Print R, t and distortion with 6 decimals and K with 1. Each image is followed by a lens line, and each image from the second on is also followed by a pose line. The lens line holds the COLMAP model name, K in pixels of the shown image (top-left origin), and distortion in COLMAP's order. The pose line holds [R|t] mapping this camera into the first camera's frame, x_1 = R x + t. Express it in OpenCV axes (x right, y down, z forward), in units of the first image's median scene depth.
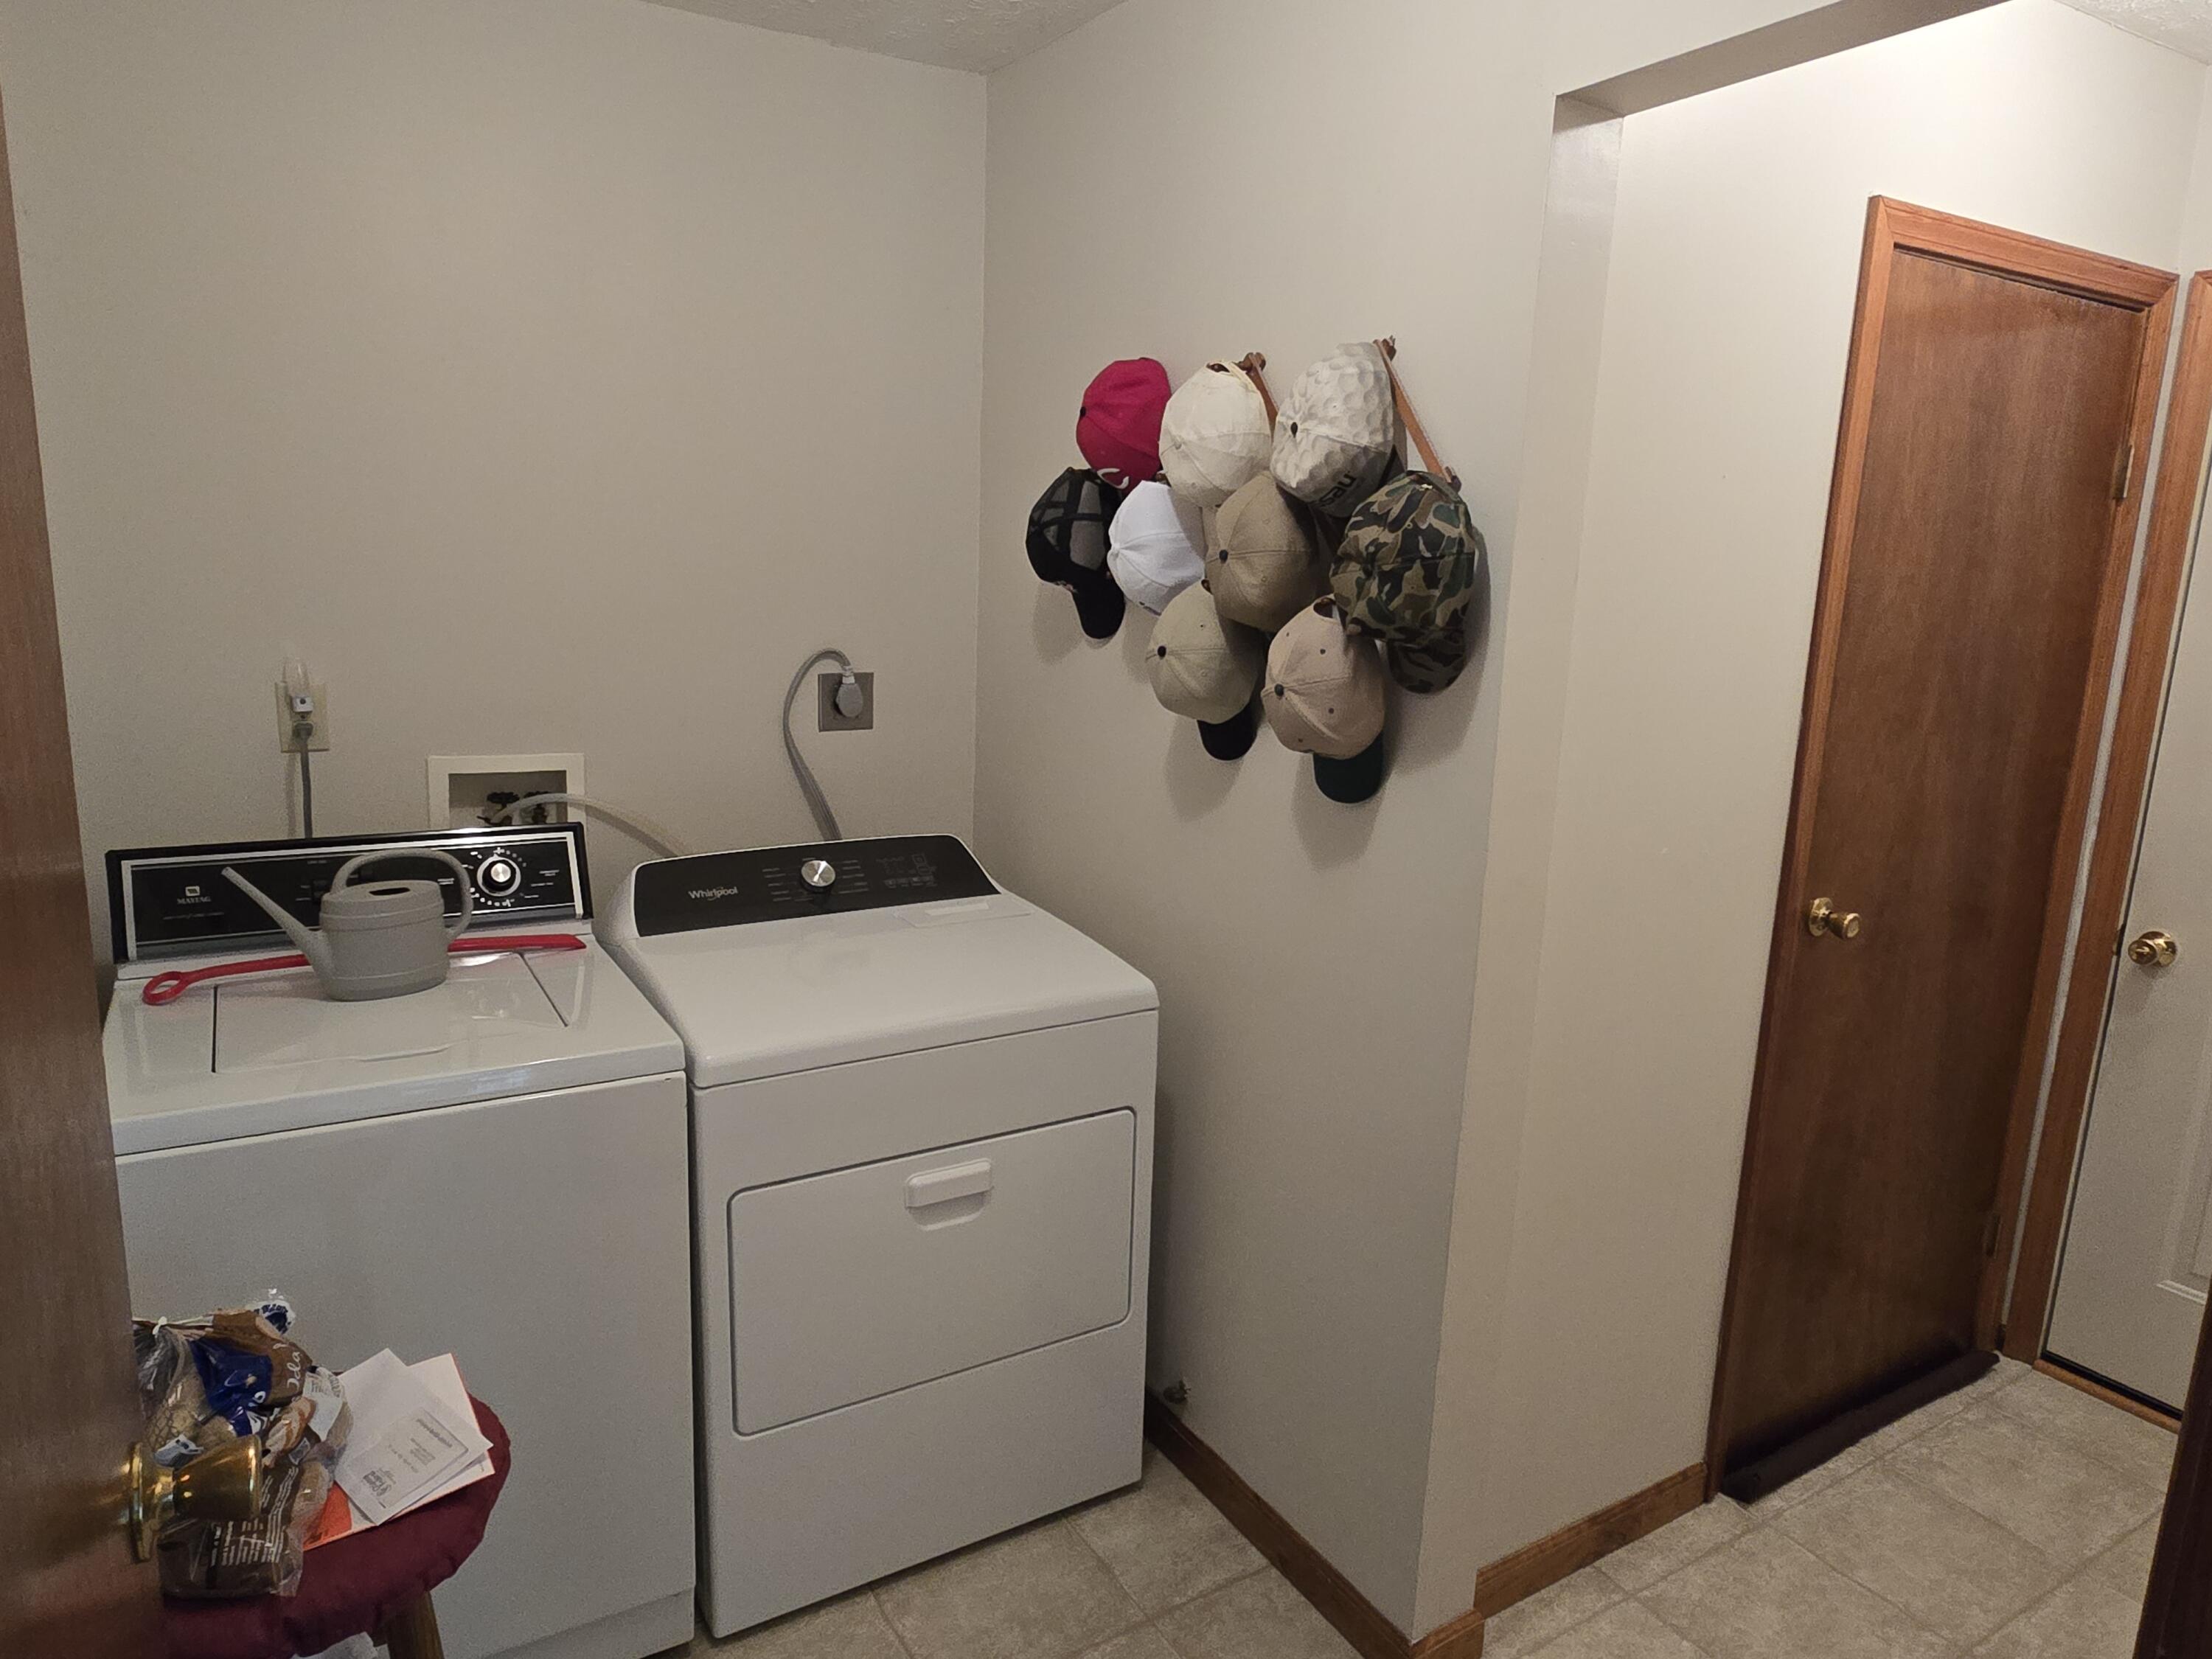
lens RADIAL K [[1402.7, 0, 1108.5], [0, 1402.7, 831.8], [0, 0, 1]] dist [0.003431, -0.004827]
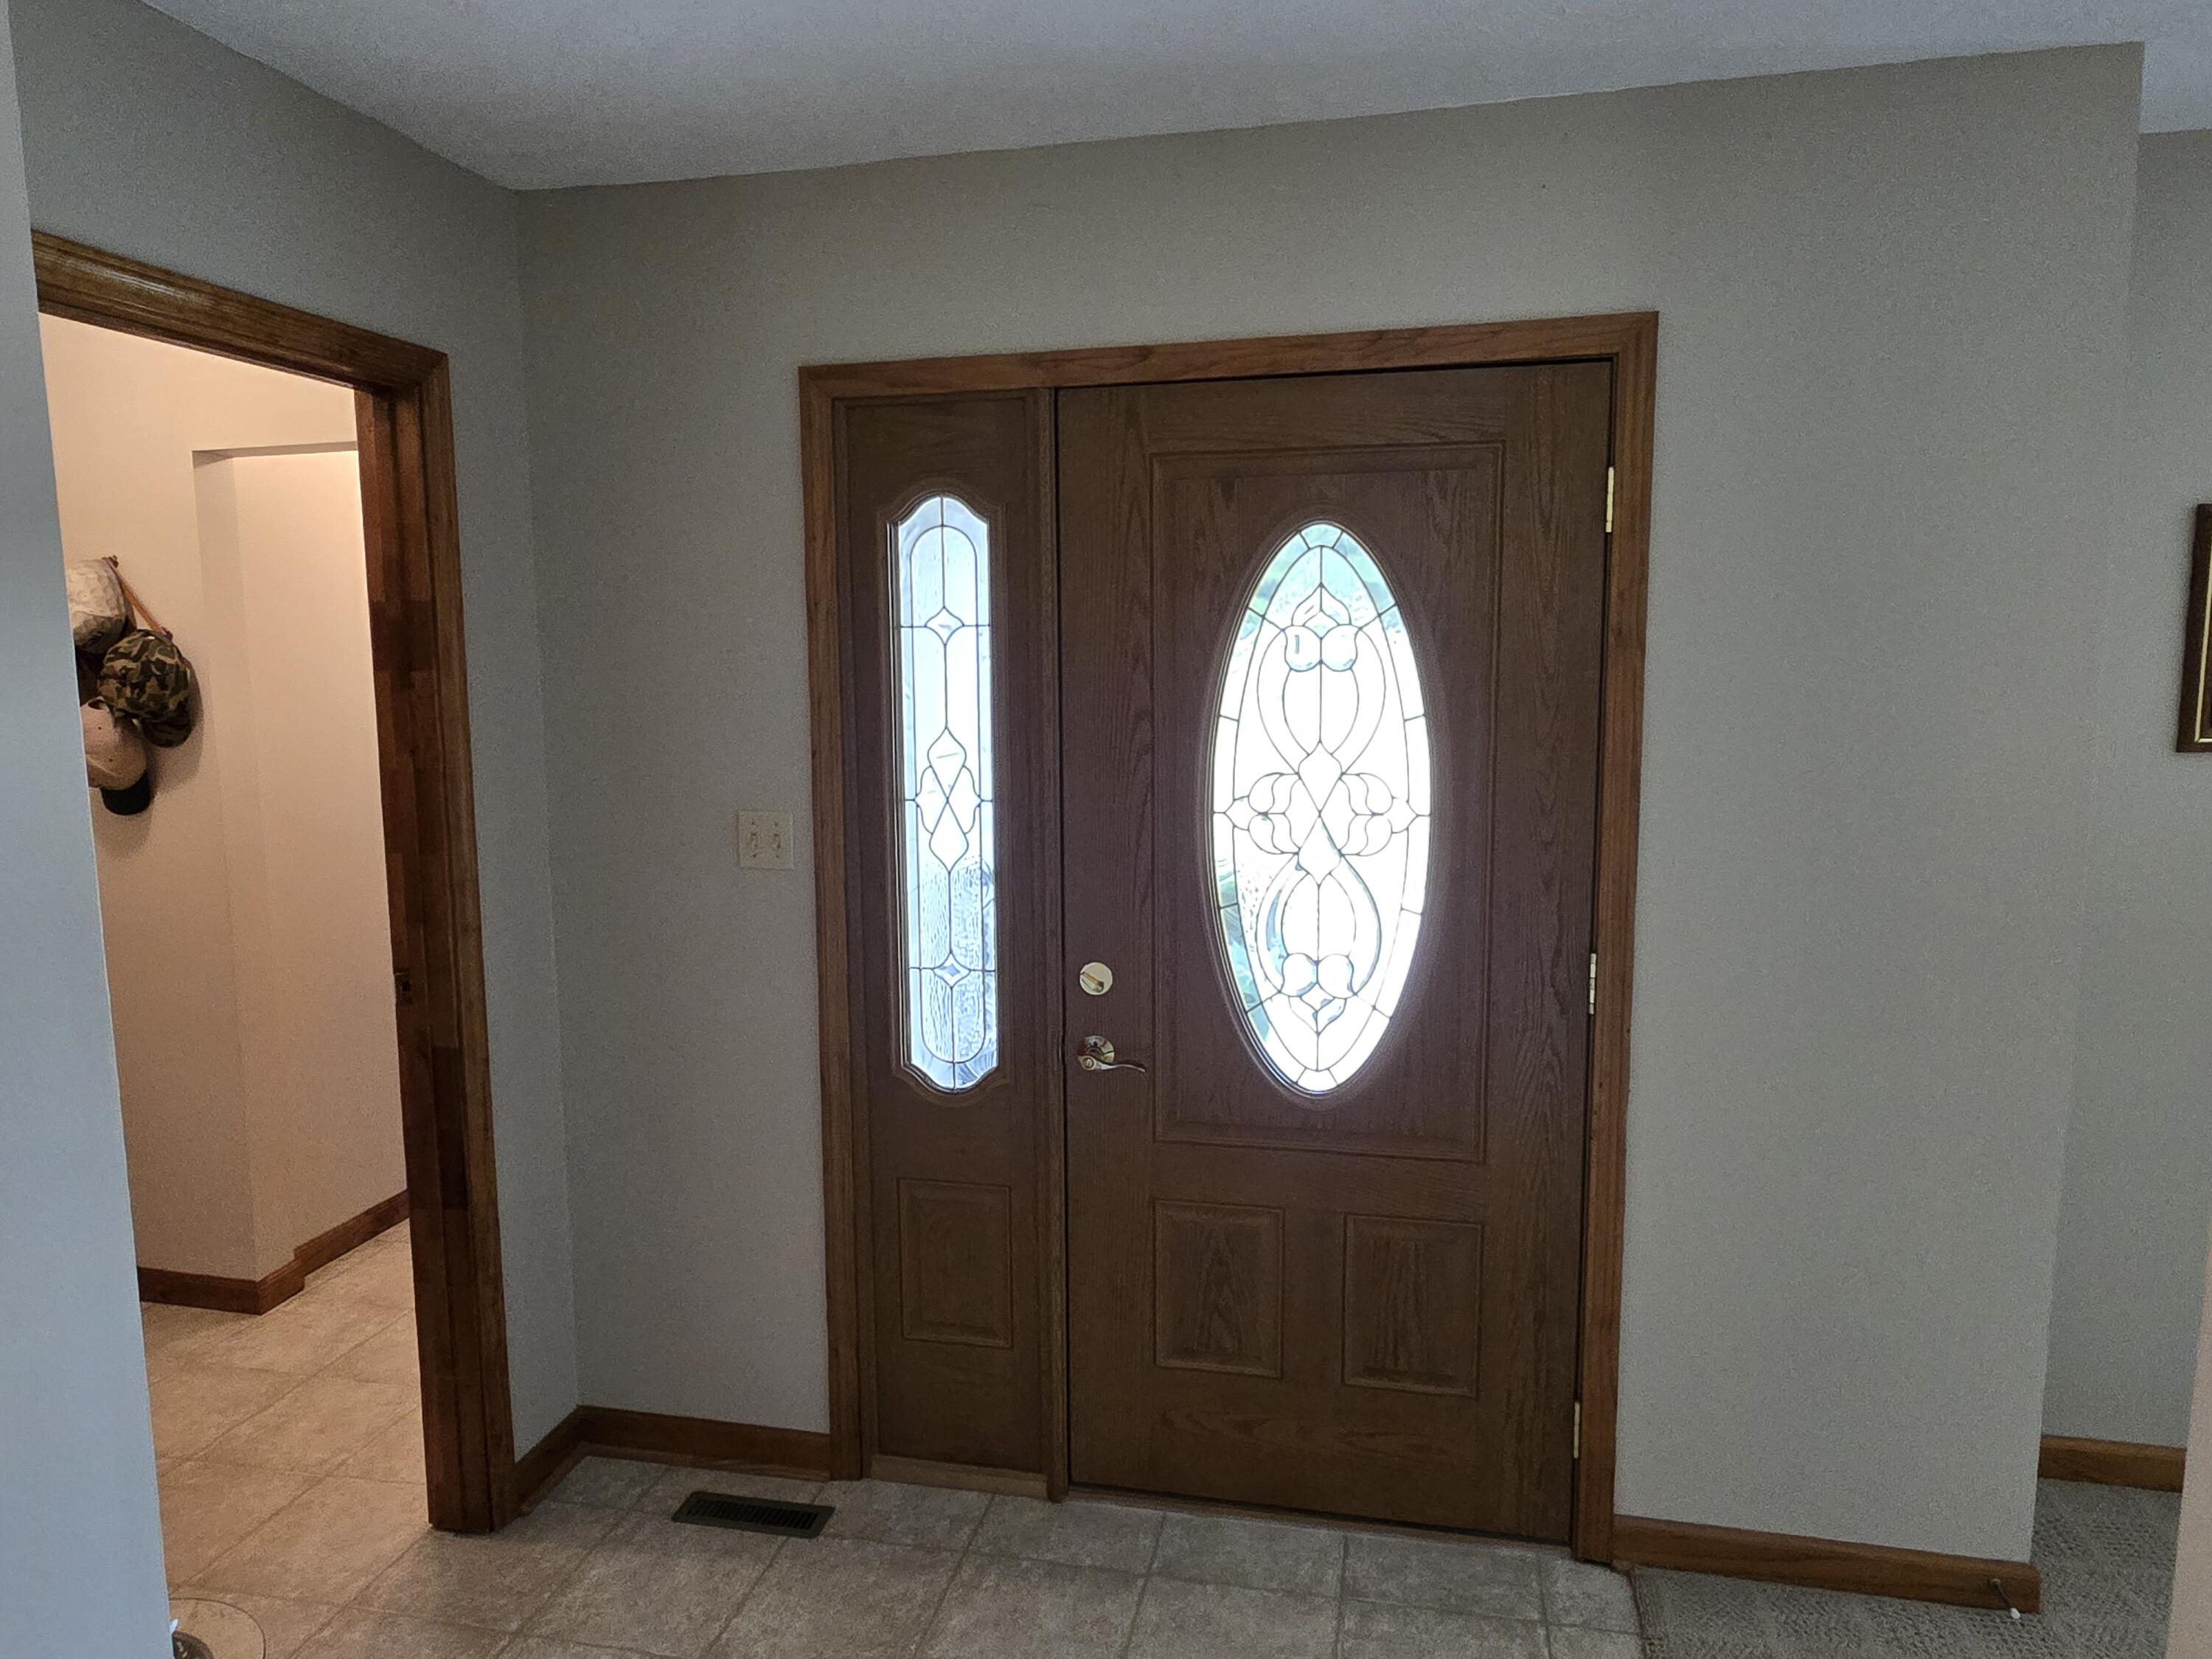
lens RADIAL K [[1402.7, 0, 1110.8], [0, 1402.7, 824.2], [0, 0, 1]] dist [0.003431, -0.004827]
pose [[0.685982, -0.128295, 0.716218, -0.271378], [0.165599, 0.986029, 0.018017, 0.181192], [-0.708523, 0.106246, 0.697644, -1.200156]]
